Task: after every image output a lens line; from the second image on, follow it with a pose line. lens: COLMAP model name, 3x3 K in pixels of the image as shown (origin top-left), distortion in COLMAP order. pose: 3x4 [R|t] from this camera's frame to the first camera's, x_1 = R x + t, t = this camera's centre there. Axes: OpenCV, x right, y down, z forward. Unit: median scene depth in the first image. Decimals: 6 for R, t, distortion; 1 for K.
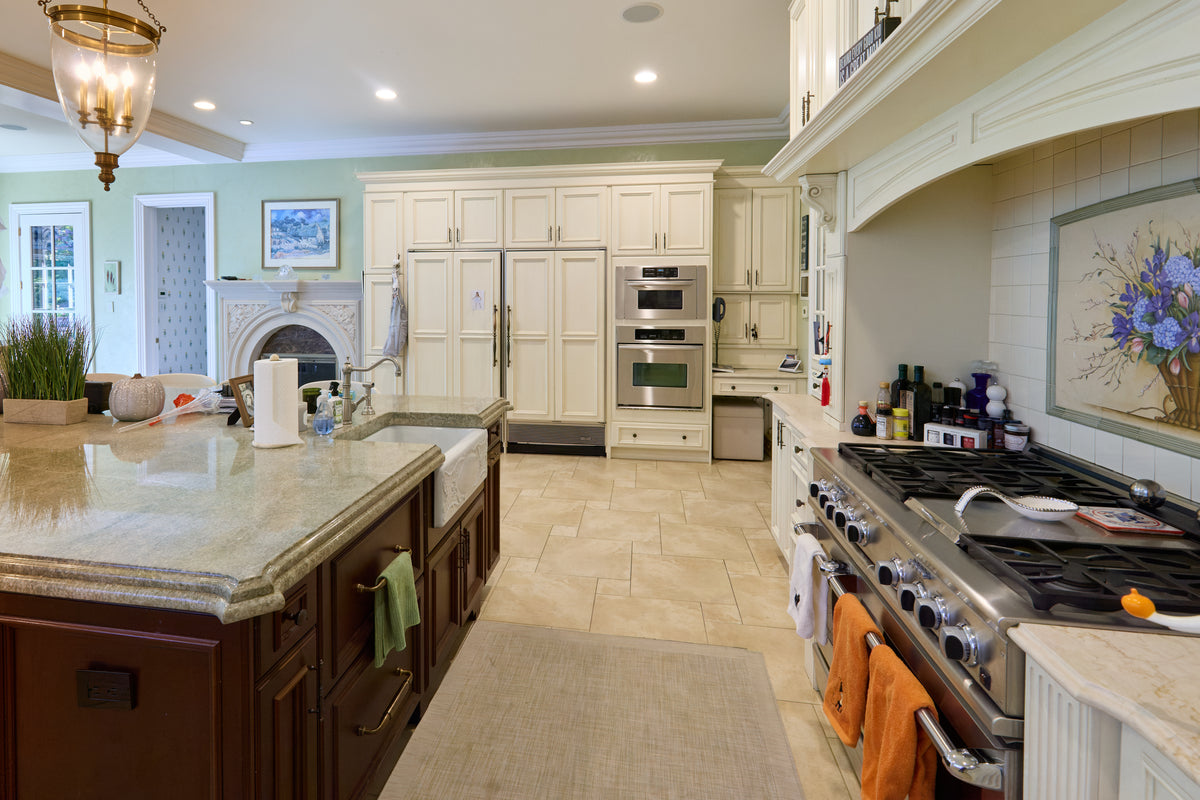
lens RADIAL K [[611.6, 0, 533.7], [0, 611.6, 310.5], [0, 0, 1]] dist [-0.000954, 0.001468]
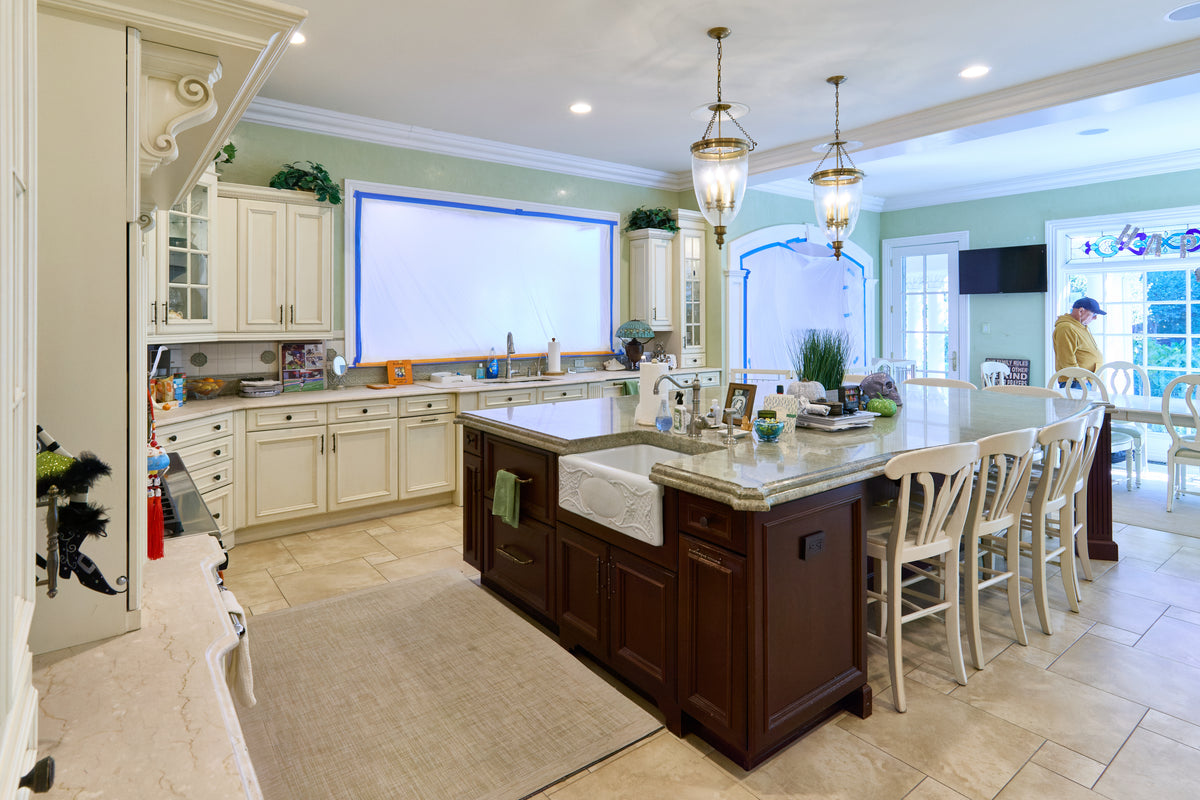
lens RADIAL K [[640.0, 0, 600.8], [0, 640.0, 317.7], [0, 0, 1]] dist [-0.000637, 0.002229]
pose [[-0.672214, 0.000557, -0.740357, 0.299143], [-0.017472, 0.999709, 0.016616, -0.018175], [0.740151, 0.024105, -0.672009, 0.770831]]
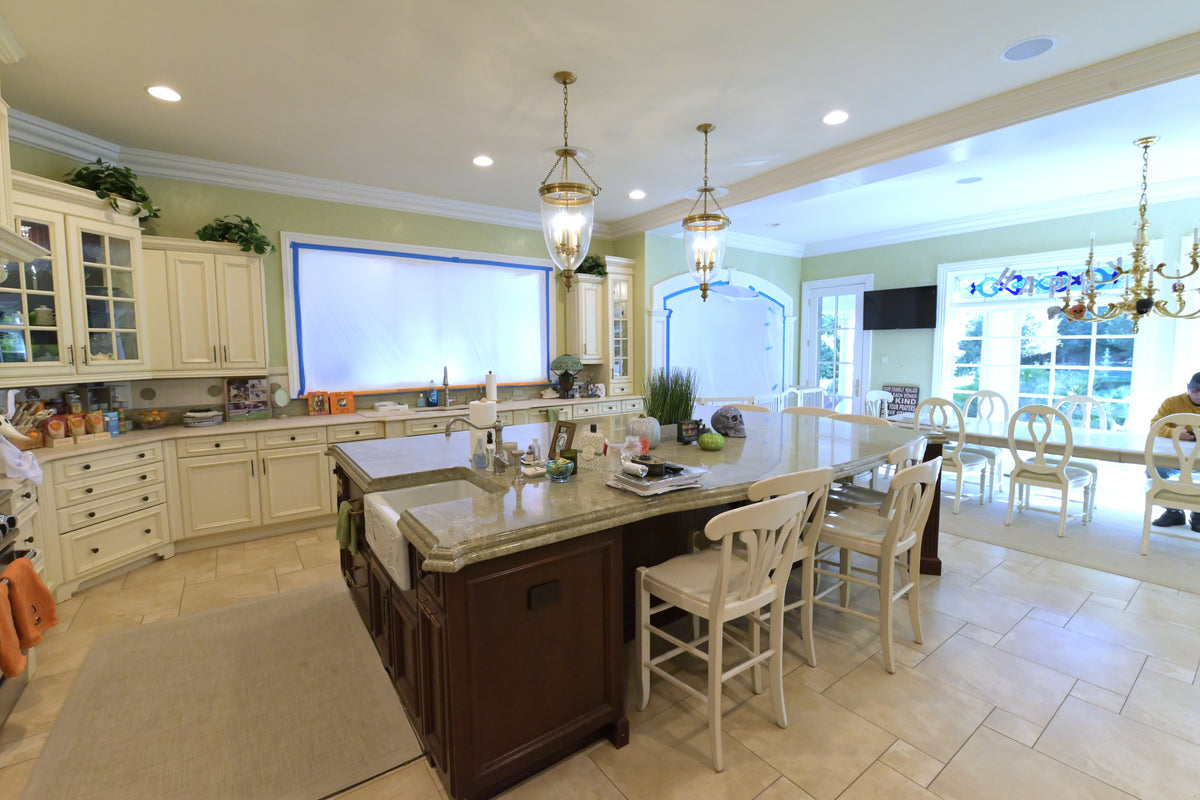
lens RADIAL K [[513.3, 0, 604.5], [0, 513.3, 392.6], [0, 0, 1]] dist [-0.008492, -0.007365]
pose [[-0.690301, 0.066567, -0.720454, 0.104671], [-0.012116, 0.994555, 0.103502, -0.029628], [0.723421, 0.080177, -0.685736, 0.838318]]
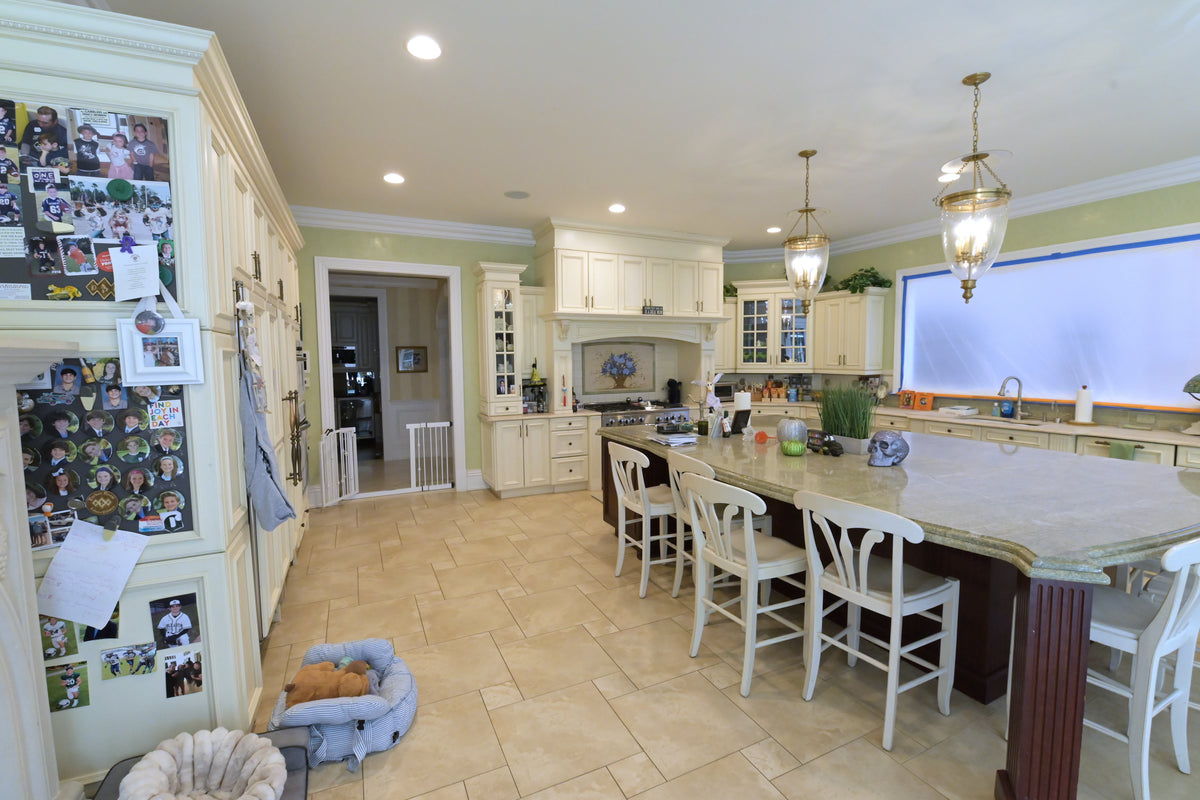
lens RADIAL K [[513.3, 0, 611.8], [0, 513.3, 395.3], [0, 0, 1]] dist [-0.008492, -0.007365]
pose [[-0.602550, -0.055933, 0.796119, -0.712254], [0.029054, 0.995342, 0.091920, -0.046181], [-0.797552, 0.078517, -0.598118, 1.077505]]
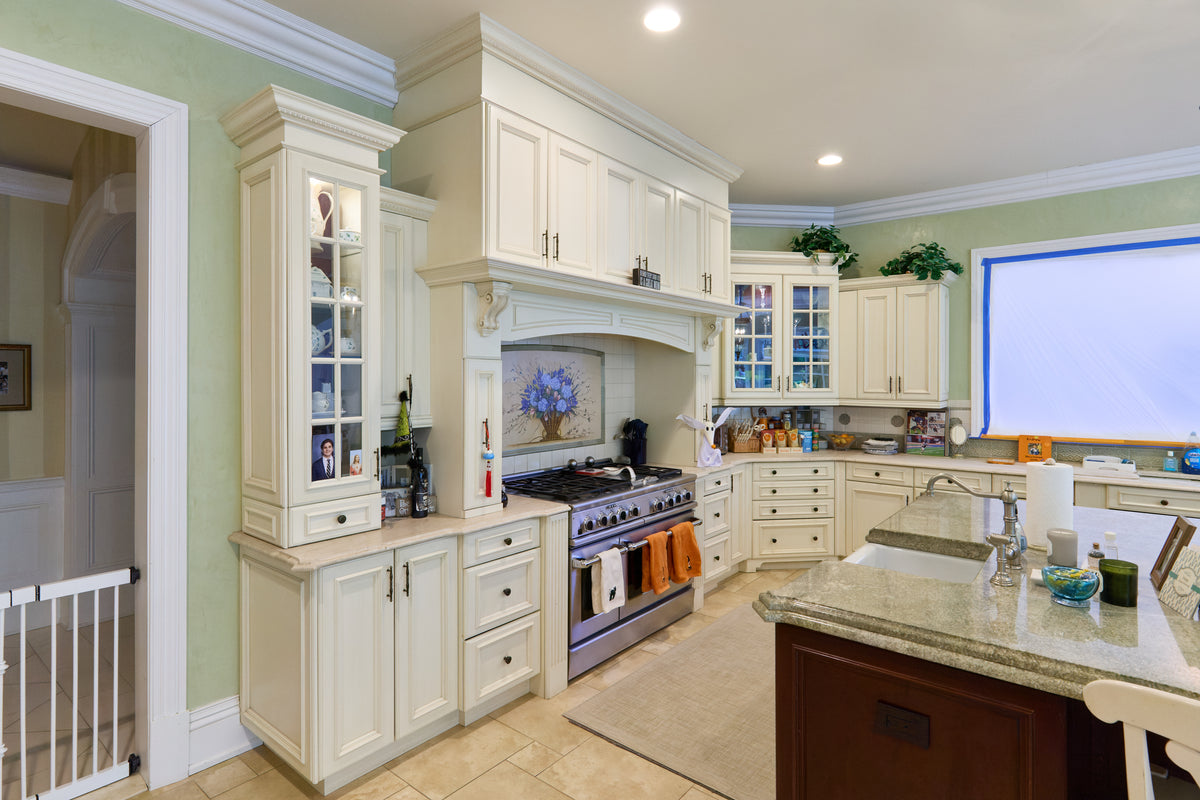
lens RADIAL K [[611.6, 0, 606.9], [0, 611.6, 378.4], [0, 0, 1]] dist [-0.000954, 0.001468]
pose [[-0.881935, -0.002577, 0.471365, -0.105983], [0.010391, 0.999636, 0.024908, -0.038379], [-0.471257, 0.026865, -0.881587, 0.912026]]
